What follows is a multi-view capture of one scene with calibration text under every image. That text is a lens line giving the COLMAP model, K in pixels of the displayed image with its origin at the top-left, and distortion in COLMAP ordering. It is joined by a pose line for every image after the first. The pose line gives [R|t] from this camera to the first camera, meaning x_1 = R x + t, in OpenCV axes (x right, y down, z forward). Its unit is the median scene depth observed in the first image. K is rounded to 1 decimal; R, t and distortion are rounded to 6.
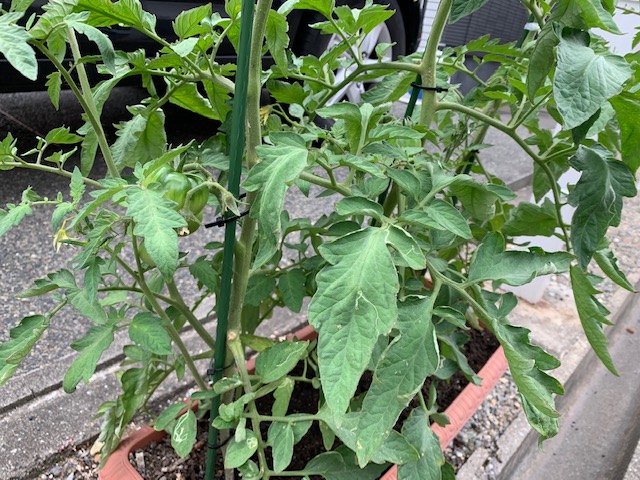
lens RADIAL K [[488.4, 0, 319.6], [0, 488.4, 231.4], [0, 0, 1]] dist [0.050567, -0.113021]
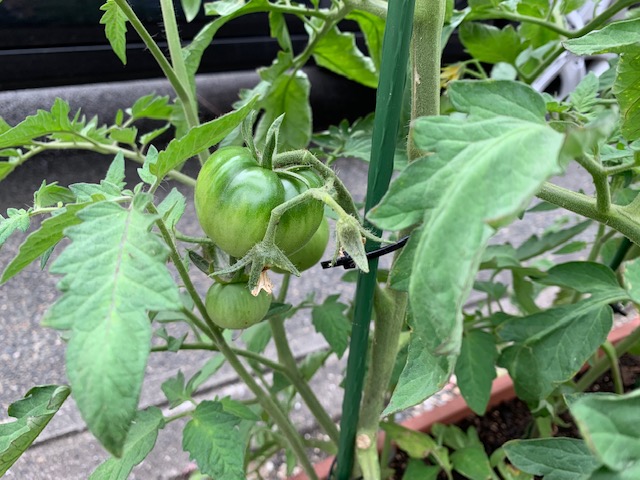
lens RADIAL K [[488.4, 0, 319.6], [0, 488.4, 231.4], [0, 0, 1]] dist [0.050567, -0.113021]
pose [[0.931589, 0.085409, -0.353337, -0.034764], [-0.077689, 0.996327, 0.036002, -0.055389], [0.355115, -0.006089, 0.934803, 0.388274]]
